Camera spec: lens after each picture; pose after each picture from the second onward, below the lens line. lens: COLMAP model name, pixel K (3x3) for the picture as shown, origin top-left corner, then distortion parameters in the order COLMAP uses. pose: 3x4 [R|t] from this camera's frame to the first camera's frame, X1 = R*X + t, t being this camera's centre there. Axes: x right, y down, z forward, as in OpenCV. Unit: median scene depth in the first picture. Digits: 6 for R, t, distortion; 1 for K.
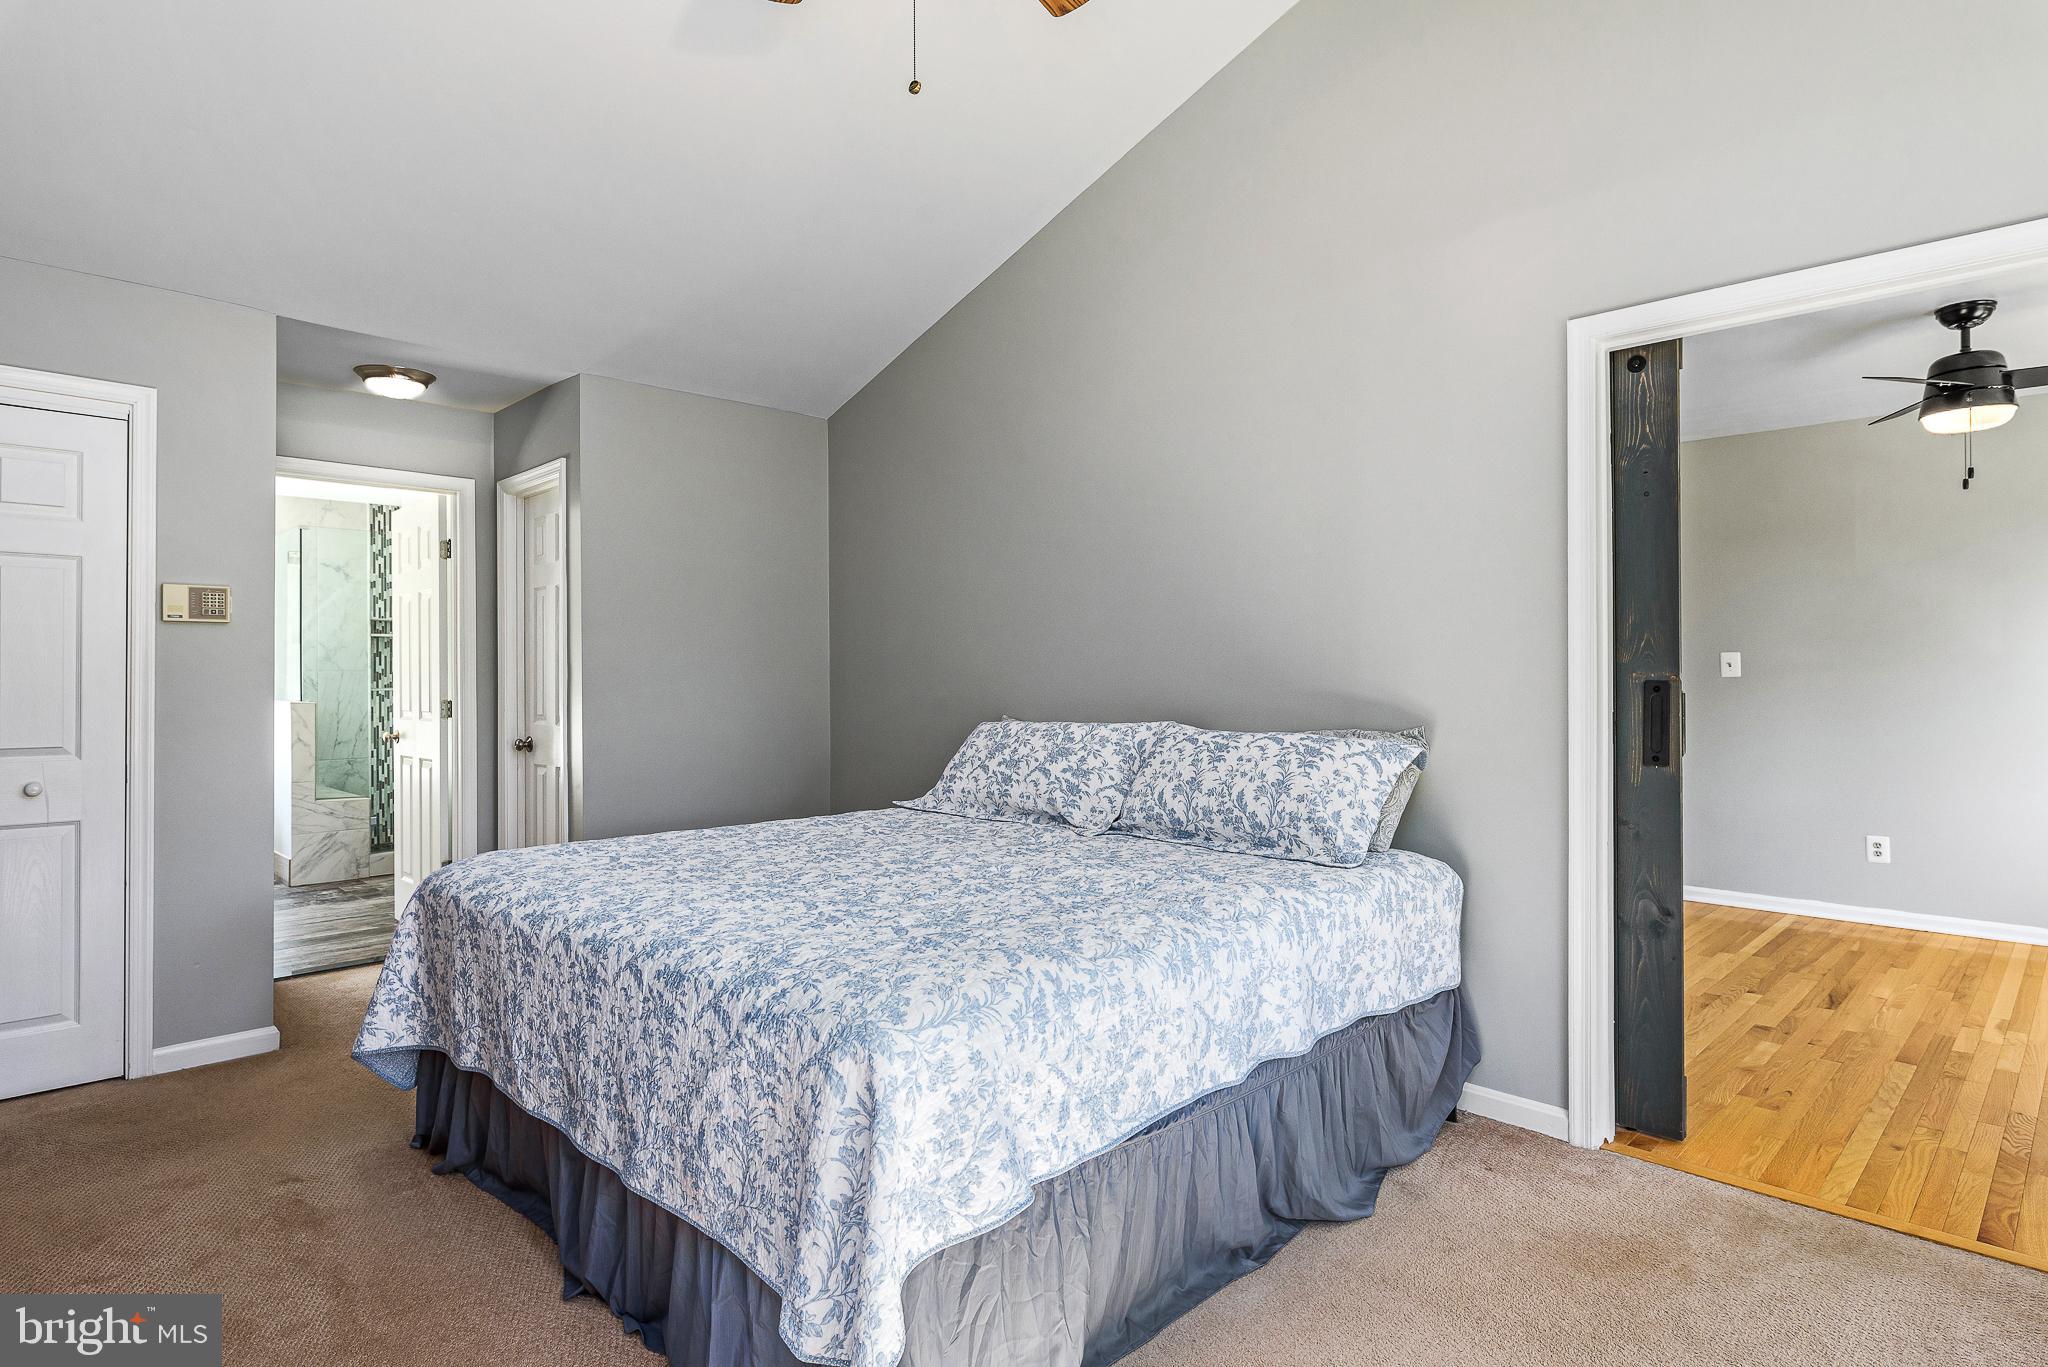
lens RADIAL K [[1106.4, 0, 1022.4], [0, 1106.4, 681.9], [0, 0, 1]] dist [-0.001335, -0.000213]
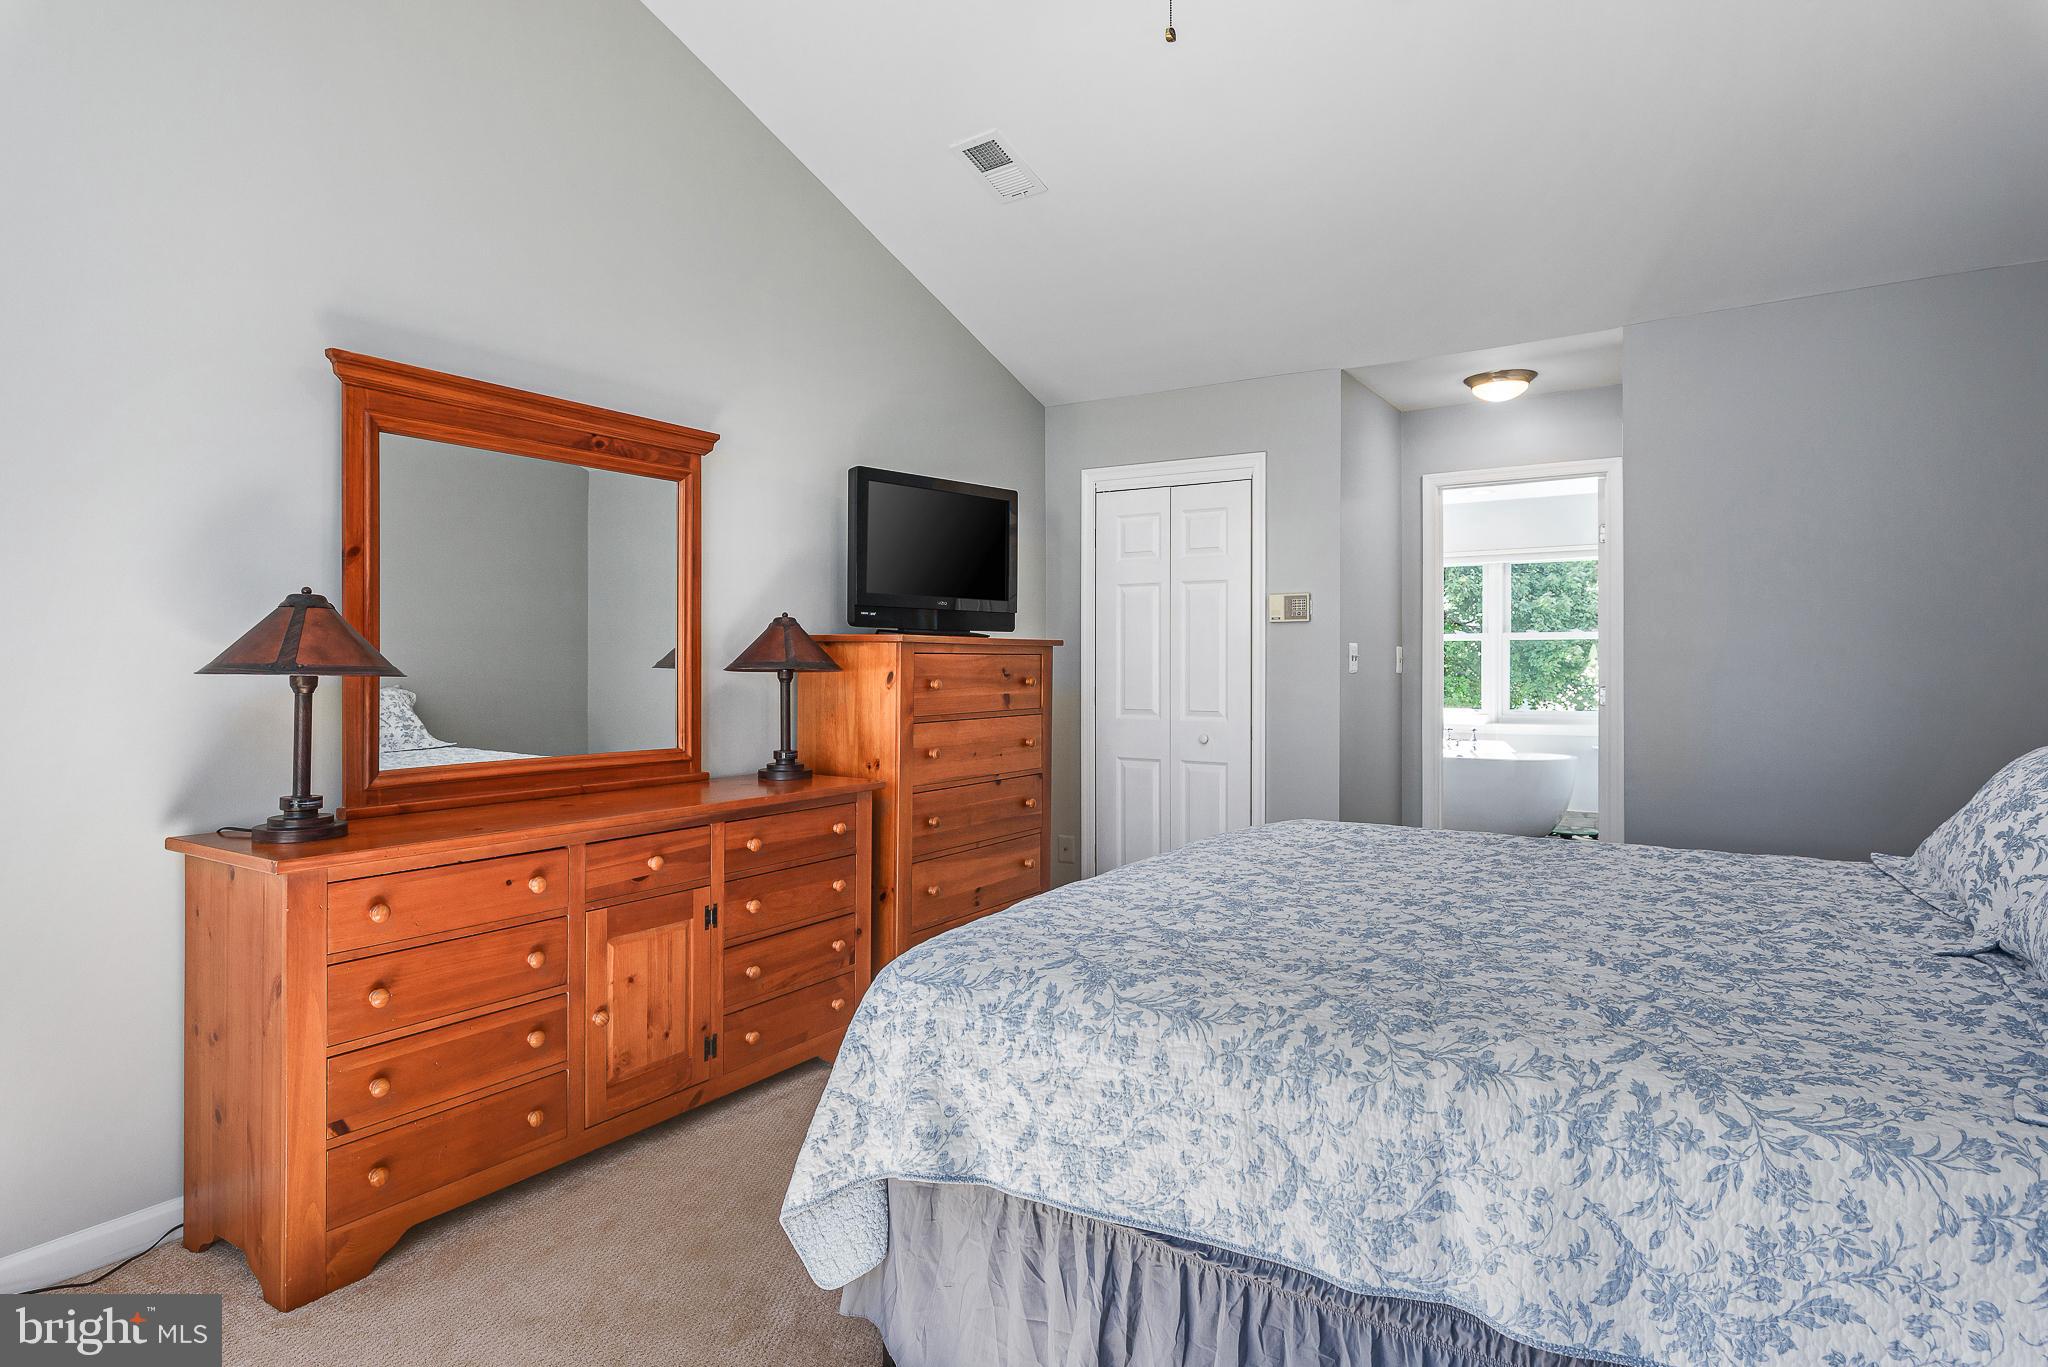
lens RADIAL K [[1106.4, 0, 1022.1], [0, 1106.4, 673.3], [0, 0, 1]] dist [-0.001335, -0.000213]
pose [[0.203345, 0.010331, -0.979053, 0.841866], [-0.002150, 0.999947, 0.010105, -0.008686], [0.979105, 0.000050, 0.203356, 0.718656]]
